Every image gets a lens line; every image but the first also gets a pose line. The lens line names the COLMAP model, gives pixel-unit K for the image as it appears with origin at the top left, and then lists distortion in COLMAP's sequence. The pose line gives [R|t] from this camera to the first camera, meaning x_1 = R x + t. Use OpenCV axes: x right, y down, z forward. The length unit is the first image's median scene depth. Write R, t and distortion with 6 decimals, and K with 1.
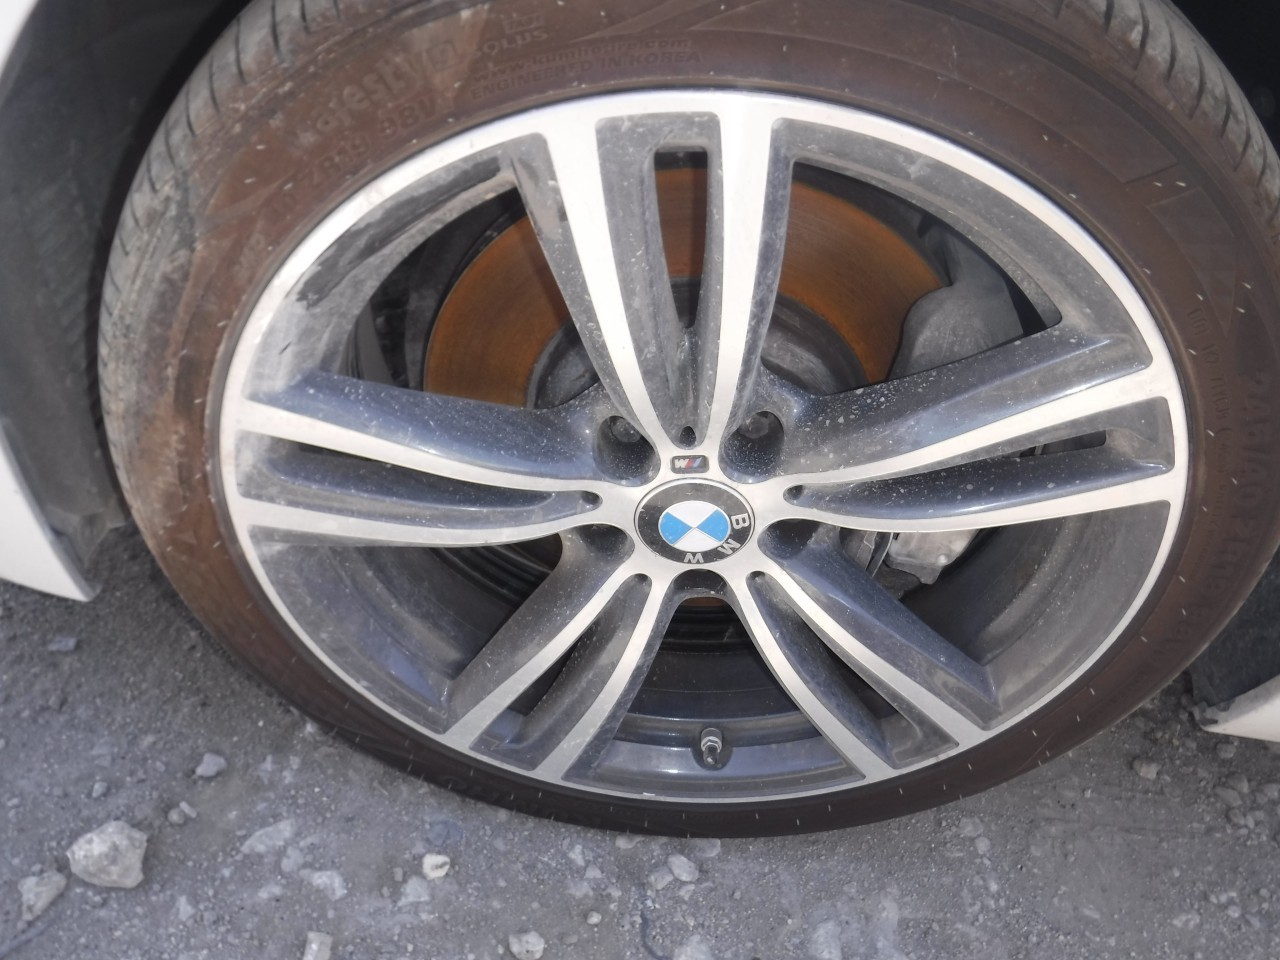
lens RADIAL K [[1049.2, 0, 643.6], [0, 1049.2, 478.4], [0, 0, 1]] dist [-0.087650, 0.019722]
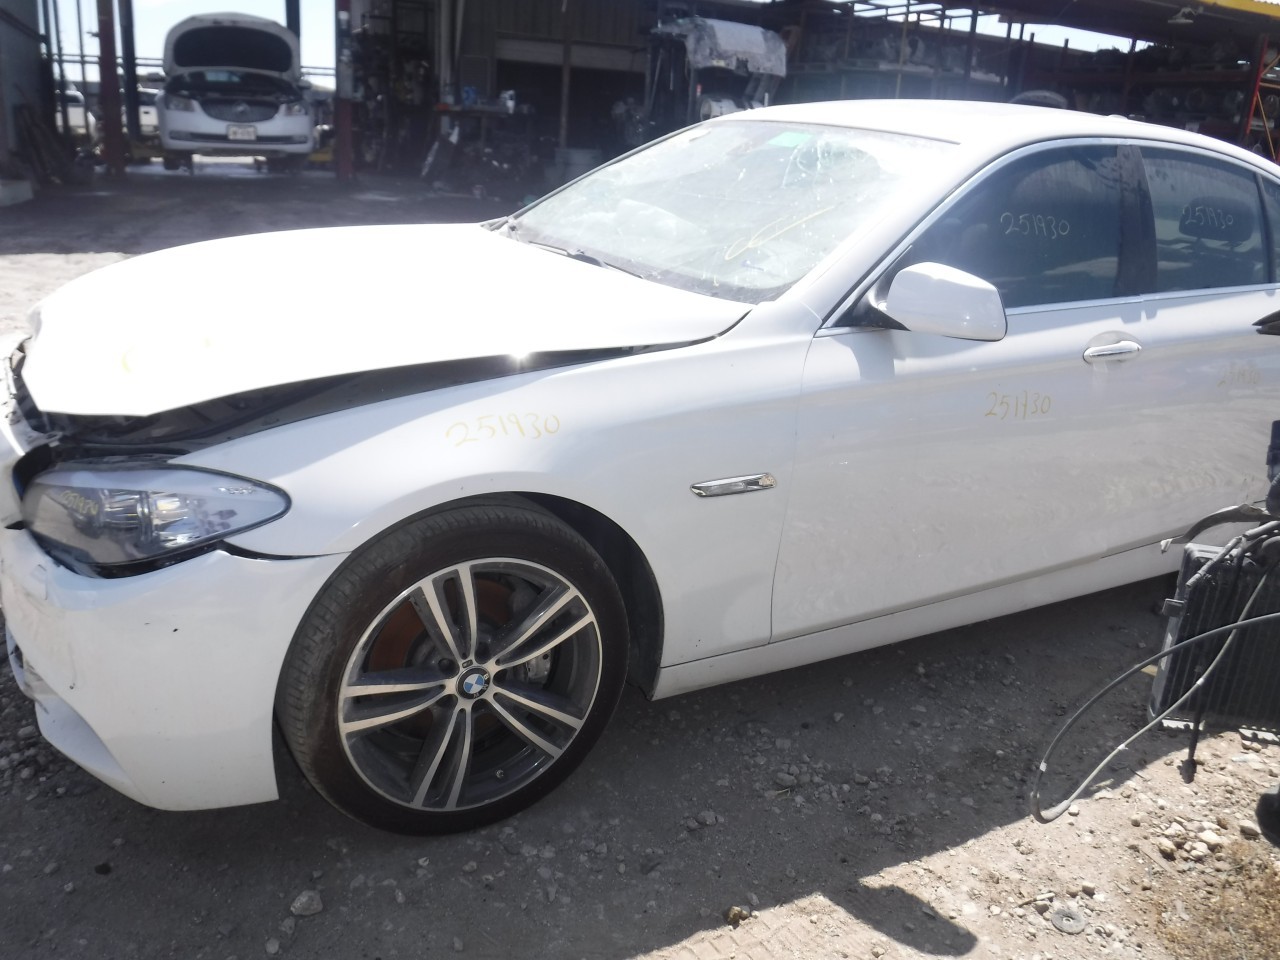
lens RADIAL K [[1049.2, 0, 640.0], [0, 1049.2, 478.7], [0, 0, 1]] dist [-0.087650, 0.019722]
pose [[0.840958, -0.281806, 0.461926, -0.866221], [0.425108, 0.872248, -0.241798, 0.510542], [-0.334774, 0.399710, 0.853322, -2.279168]]
